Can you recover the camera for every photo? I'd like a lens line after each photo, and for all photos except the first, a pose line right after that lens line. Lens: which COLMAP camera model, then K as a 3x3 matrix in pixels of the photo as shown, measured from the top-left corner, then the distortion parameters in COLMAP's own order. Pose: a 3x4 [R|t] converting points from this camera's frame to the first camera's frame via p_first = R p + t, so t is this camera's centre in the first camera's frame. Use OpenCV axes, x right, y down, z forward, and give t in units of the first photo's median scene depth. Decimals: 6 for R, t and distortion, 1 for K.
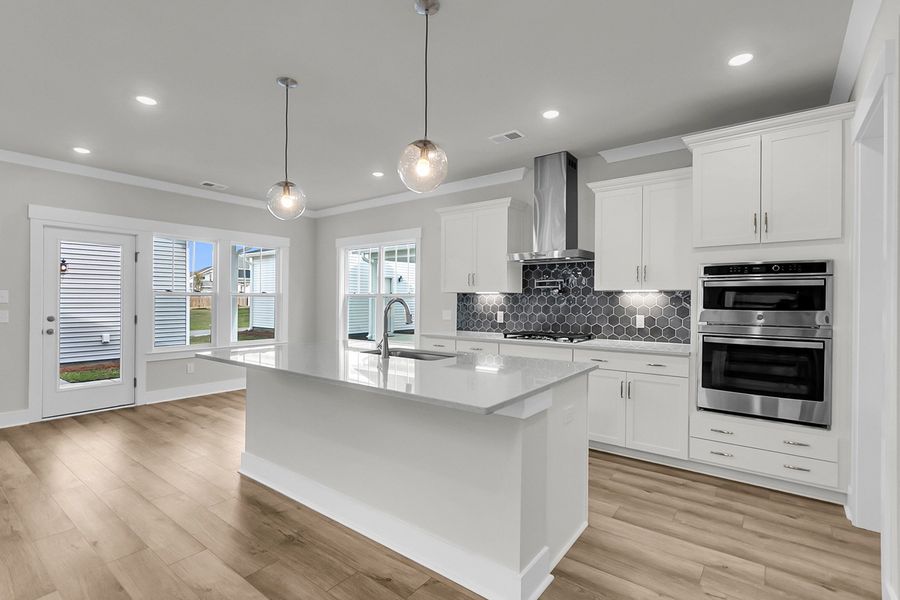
lens RADIAL K [[426.4, 0, 452.3], [0, 426.4, 298.6], [0, 0, 1]] dist [0.001735, 0.001324]
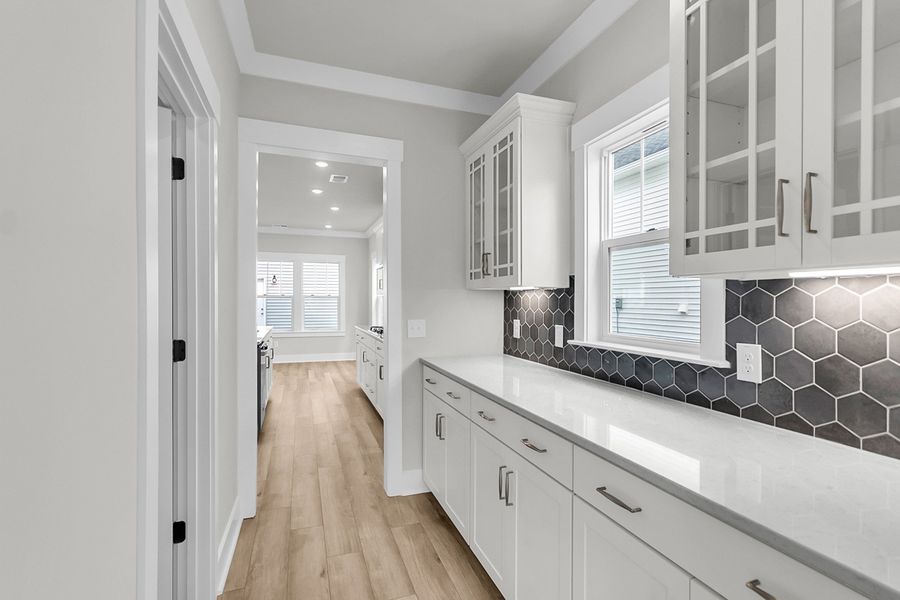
lens RADIAL K [[426.4, 0, 449.5], [0, 426.4, 299.7], [0, 0, 1]] dist [0.001735, 0.001324]
pose [[0.833392, -0.004700, -0.552663, 0.925590], [0.007219, 0.999971, 0.002382, 0.001484], [0.552636, -0.005974, 0.833402, 0.056589]]
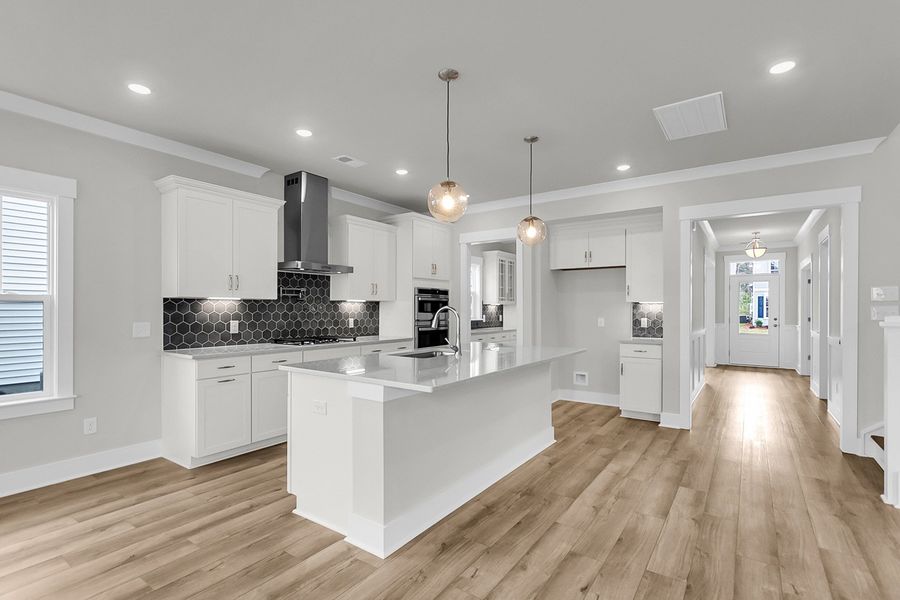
lens RADIAL K [[426.4, 0, 455.9], [0, 426.4, 309.9], [0, 0, 1]] dist [0.001735, 0.001324]
pose [[-0.053208, -0.006170, 0.998564, -0.801936], [-0.004868, 0.999971, 0.005919, 0.001431], [-0.998572, -0.004546, -0.053237, 0.623784]]
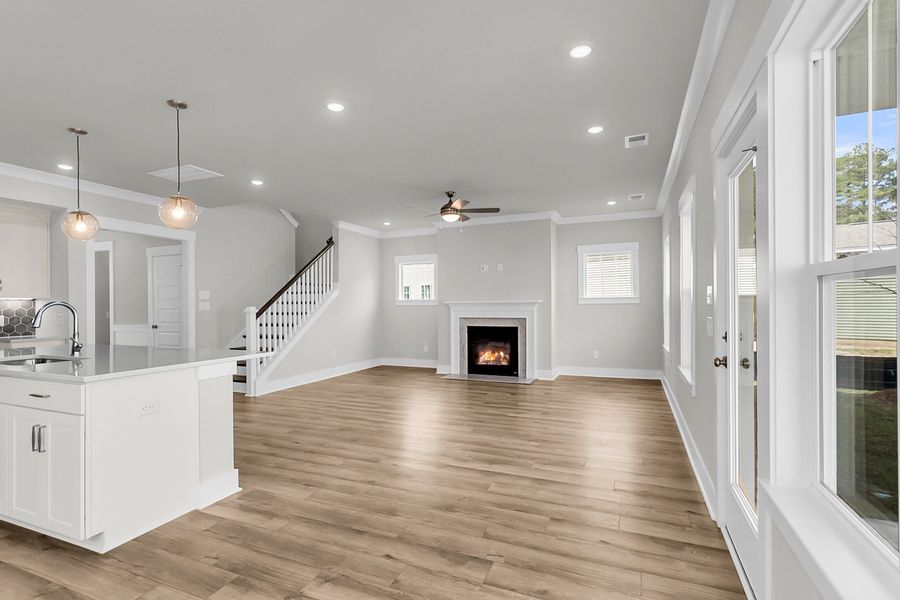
lens RADIAL K [[426.4, 0, 448.0], [0, 426.4, 303.9], [0, 0, 1]] dist [0.001735, 0.001324]
pose [[-0.966697, 0.003590, -0.255900, -0.469999], [0.004609, 0.999984, -0.003380, 0.008386], [0.255884, -0.004447, -0.966697, 1.351327]]
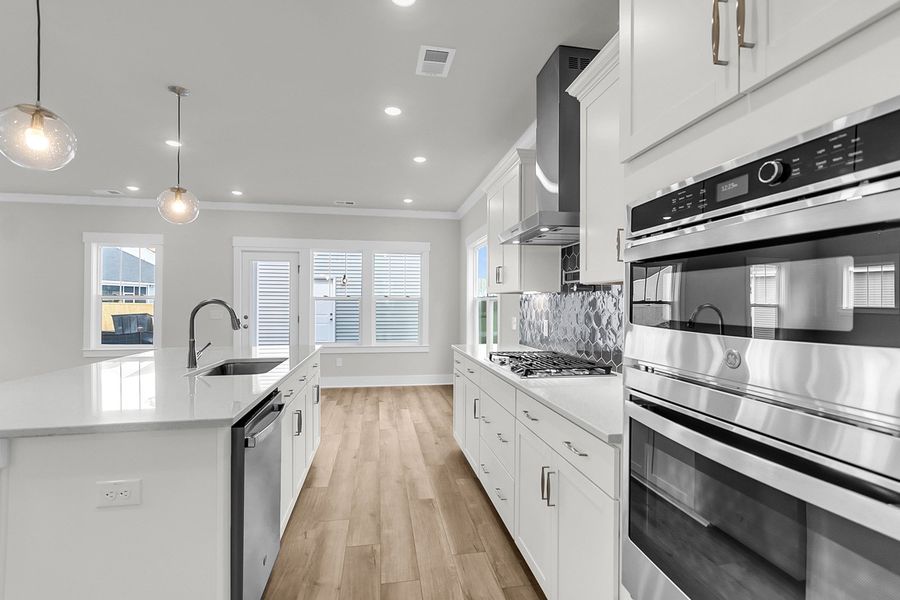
lens RADIAL K [[426.4, 0, 454.8], [0, 426.4, 301.1], [0, 0, 1]] dist [0.001735, 0.001324]
pose [[0.737511, -0.005747, -0.675311, 0.483944], [0.001221, 0.999973, -0.007177, 0.005395], [0.675334, 0.004469, 0.737498, 0.417561]]
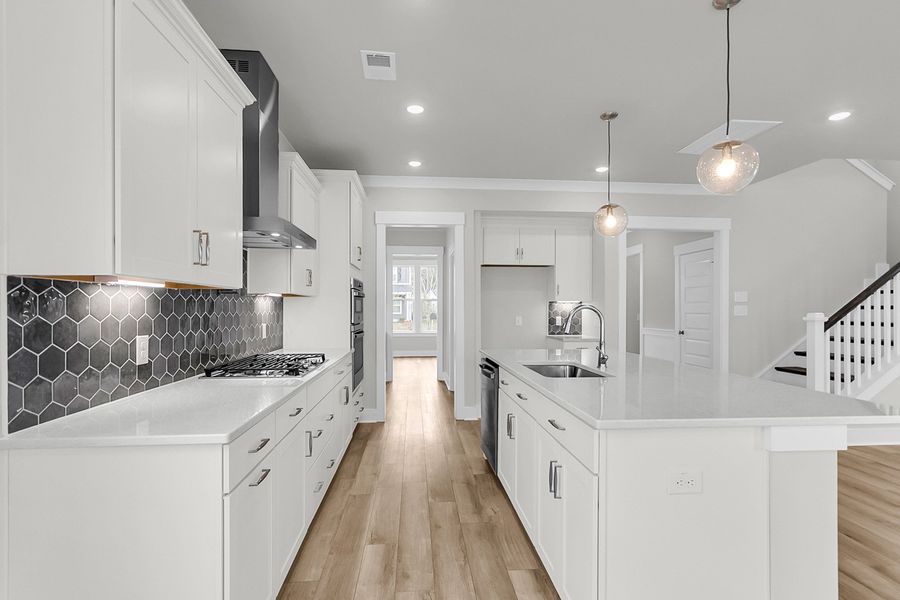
lens RADIAL K [[426.4, 0, 453.8], [0, 426.4, 308.9], [0, 0, 1]] dist [0.001735, 0.001324]
pose [[-0.677645, -0.006150, 0.735363, -0.366156], [-0.005608, 0.999979, 0.003196, 0.004427], [-0.735367, -0.001958, -0.677666, 1.096356]]
